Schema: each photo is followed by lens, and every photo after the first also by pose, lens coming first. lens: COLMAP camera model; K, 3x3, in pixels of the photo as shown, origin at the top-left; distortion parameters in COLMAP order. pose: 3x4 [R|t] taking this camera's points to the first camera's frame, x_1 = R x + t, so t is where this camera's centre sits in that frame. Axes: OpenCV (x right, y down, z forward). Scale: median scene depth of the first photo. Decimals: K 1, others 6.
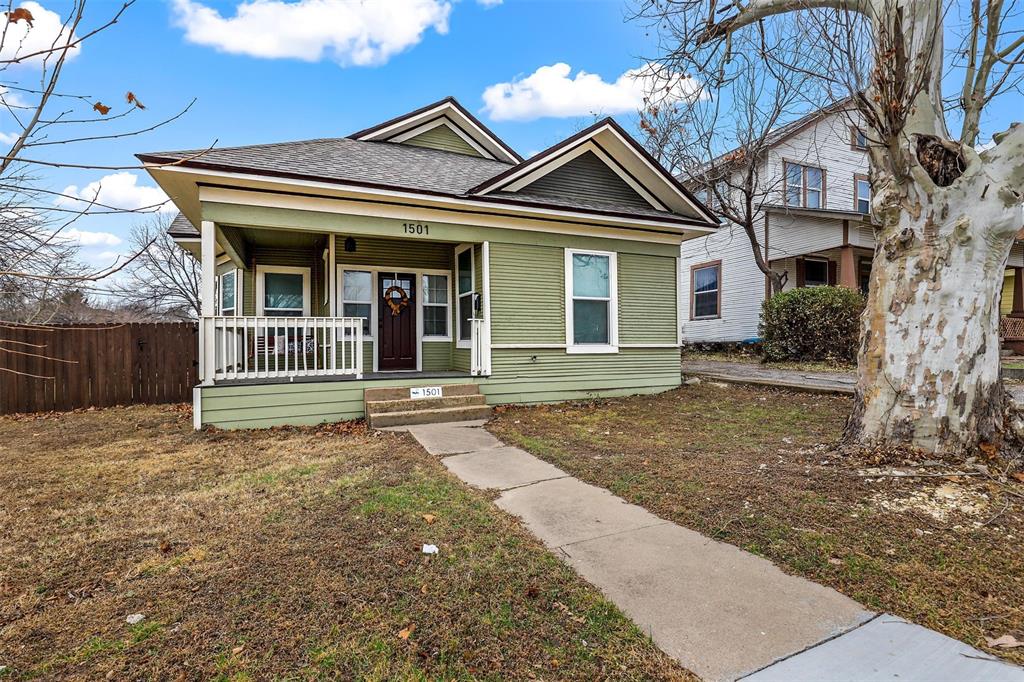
lens RADIAL K [[474.0, 0, 512.0], [0, 474.0, 341.0], [0, 0, 1]] dist [0.001129, 0.000061]
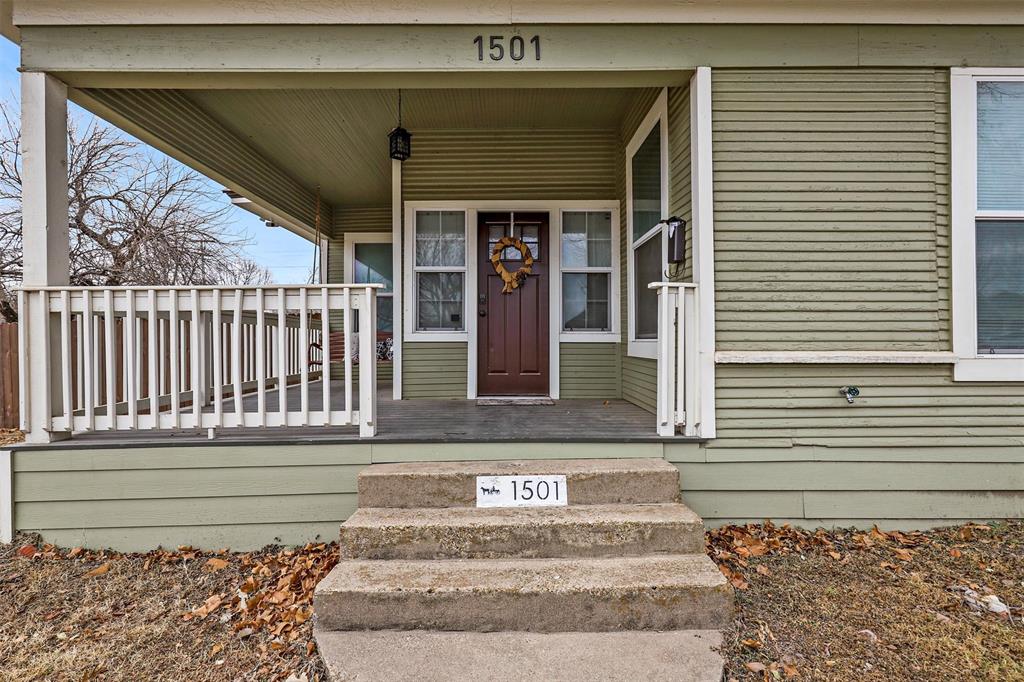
lens RADIAL K [[462.4, 0, 507.6], [0, 462.4, 349.3], [0, 0, 1]] dist [-0.000385, 0.000096]
pose [[0.917245, 0.010093, -0.398195, -0.048529], [0.000065, 0.999675, 0.025490, -0.004289], [0.398323, -0.023407, 0.916946, 0.603510]]
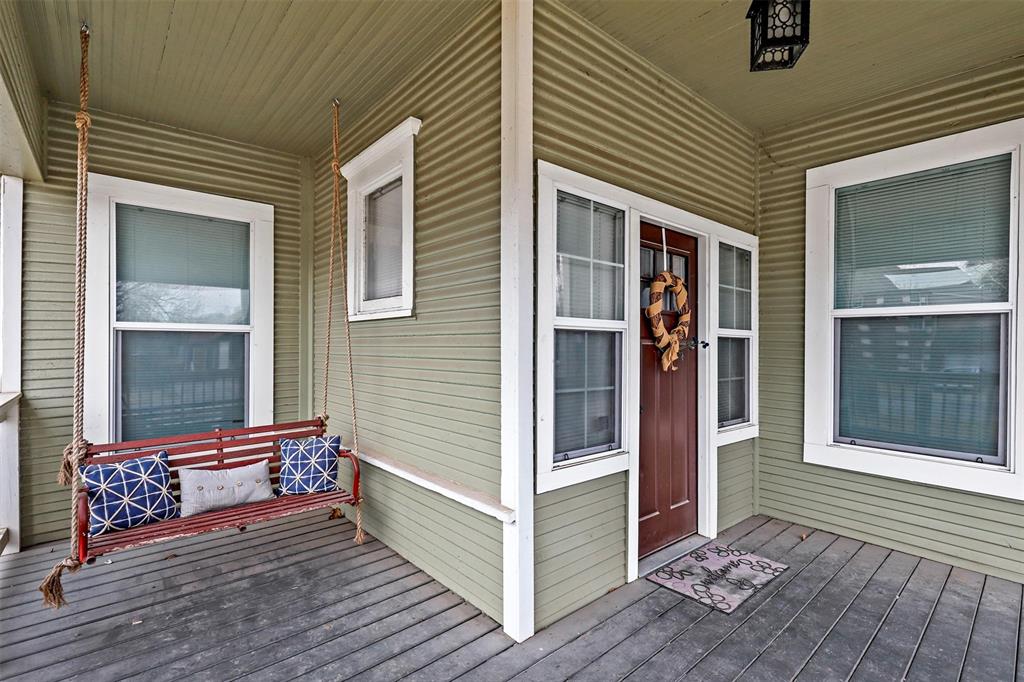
lens RADIAL K [[462.4, 0, 507.6], [0, 462.4, 349.3], [0, 0, 1]] dist [-0.000385, 0.000096]
pose [[0.958059, 0.006384, 0.286499, -0.489223], [-0.011588, 0.999797, 0.016471, -0.080154], [-0.286335, -0.019100, 0.957939, 0.860905]]
